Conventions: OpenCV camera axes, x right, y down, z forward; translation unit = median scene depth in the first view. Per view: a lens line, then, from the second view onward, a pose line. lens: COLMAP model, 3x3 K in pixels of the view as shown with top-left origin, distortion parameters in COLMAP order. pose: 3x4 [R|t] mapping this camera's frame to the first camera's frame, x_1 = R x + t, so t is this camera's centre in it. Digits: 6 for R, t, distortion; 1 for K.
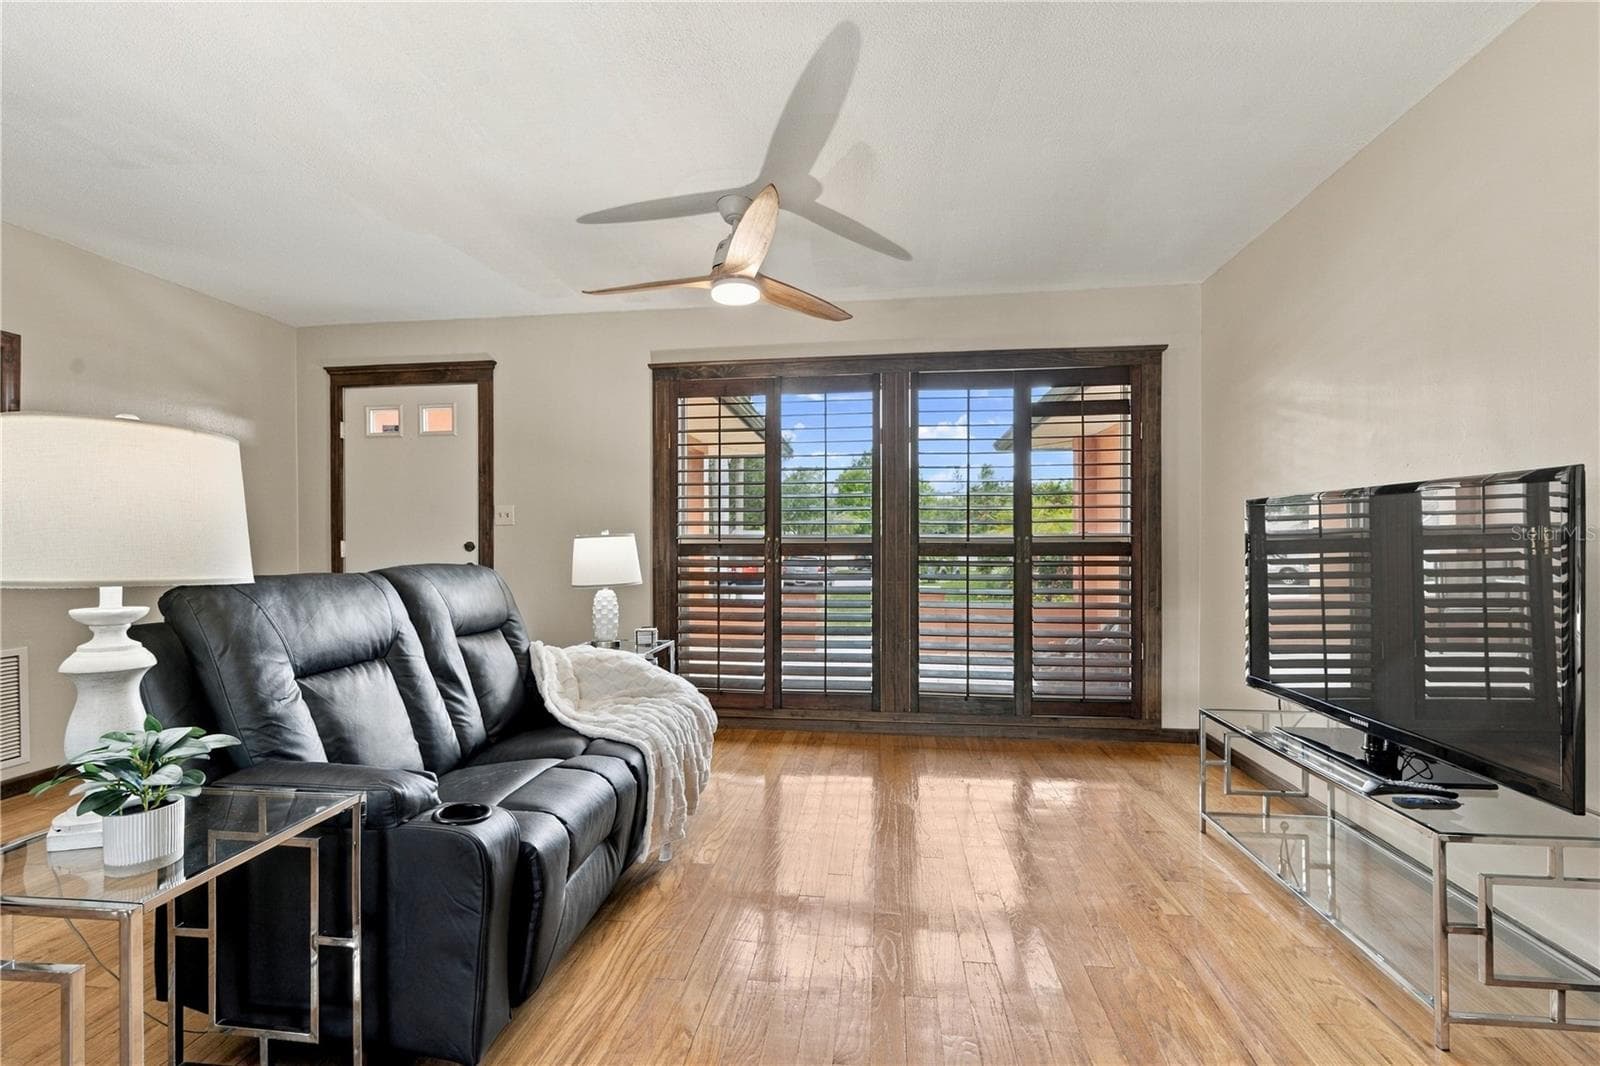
lens RADIAL K [[647.2, 0, 798.0], [0, 647.2, 542.4], [0, 0, 1]] dist [-0.000380, -0.000209]
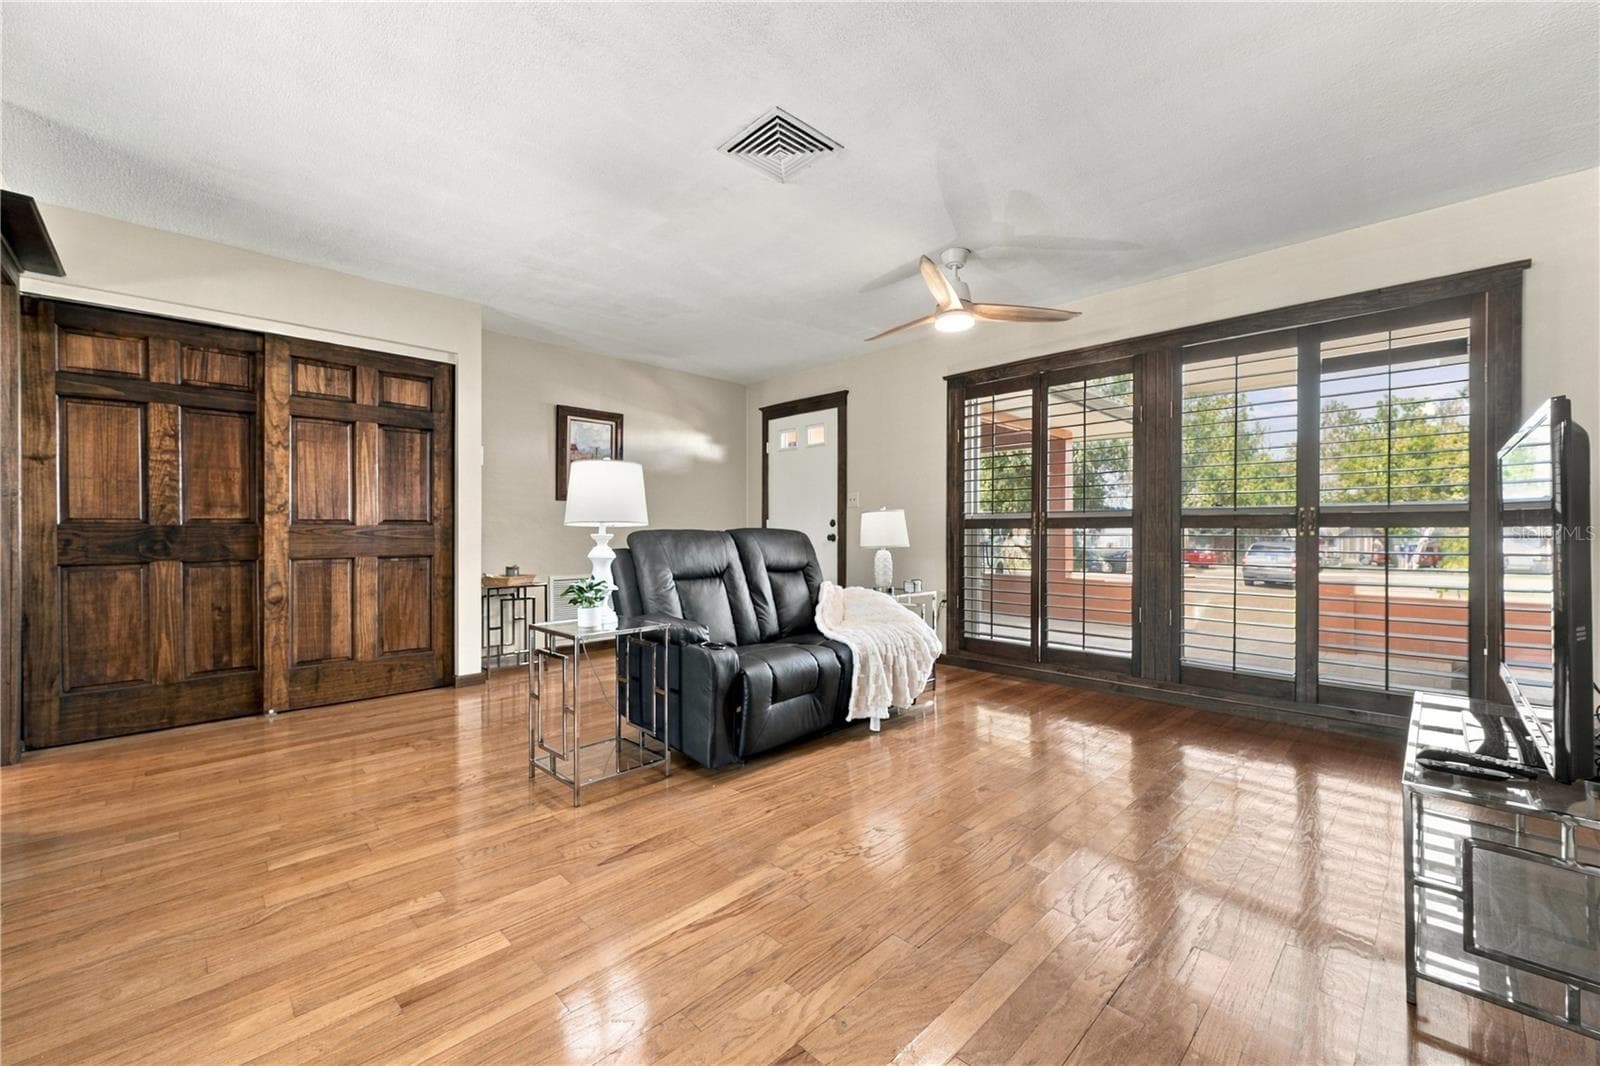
lens RADIAL K [[632.9, 0, 824.5], [0, 632.9, 526.5], [0, 0, 1]] dist [-0.000426, -0.000153]
pose [[0.796592, -0.002691, -0.604512, 0.343920], [-0.002074, 0.999972, -0.007185, 0.026268], [0.604514, 0.006977, 0.796564, -0.123374]]
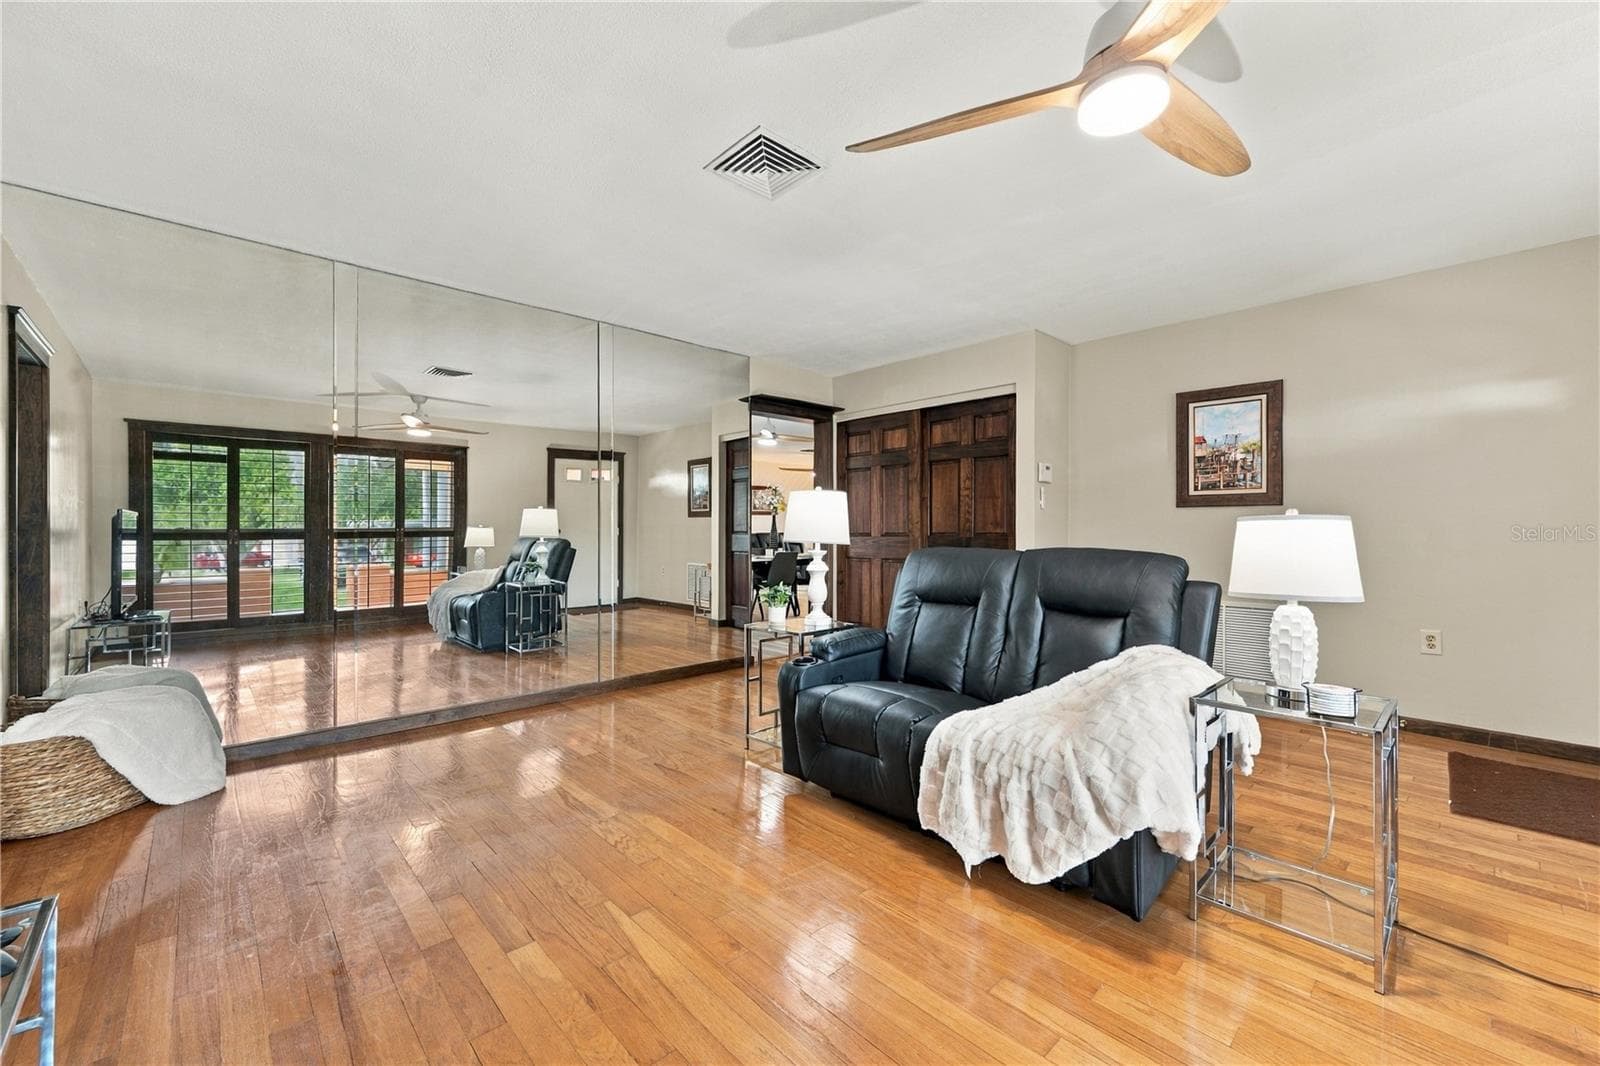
lens RADIAL K [[647.2, 0, 798.0], [0, 647.2, 542.4], [0, 0, 1]] dist [-0.000380, -0.000209]
pose [[-0.637189, 0.009857, -0.770645, 0.394620], [-0.007431, 0.999793, 0.018932, 0.003955], [0.770672, 0.017790, -0.636984, 0.841273]]
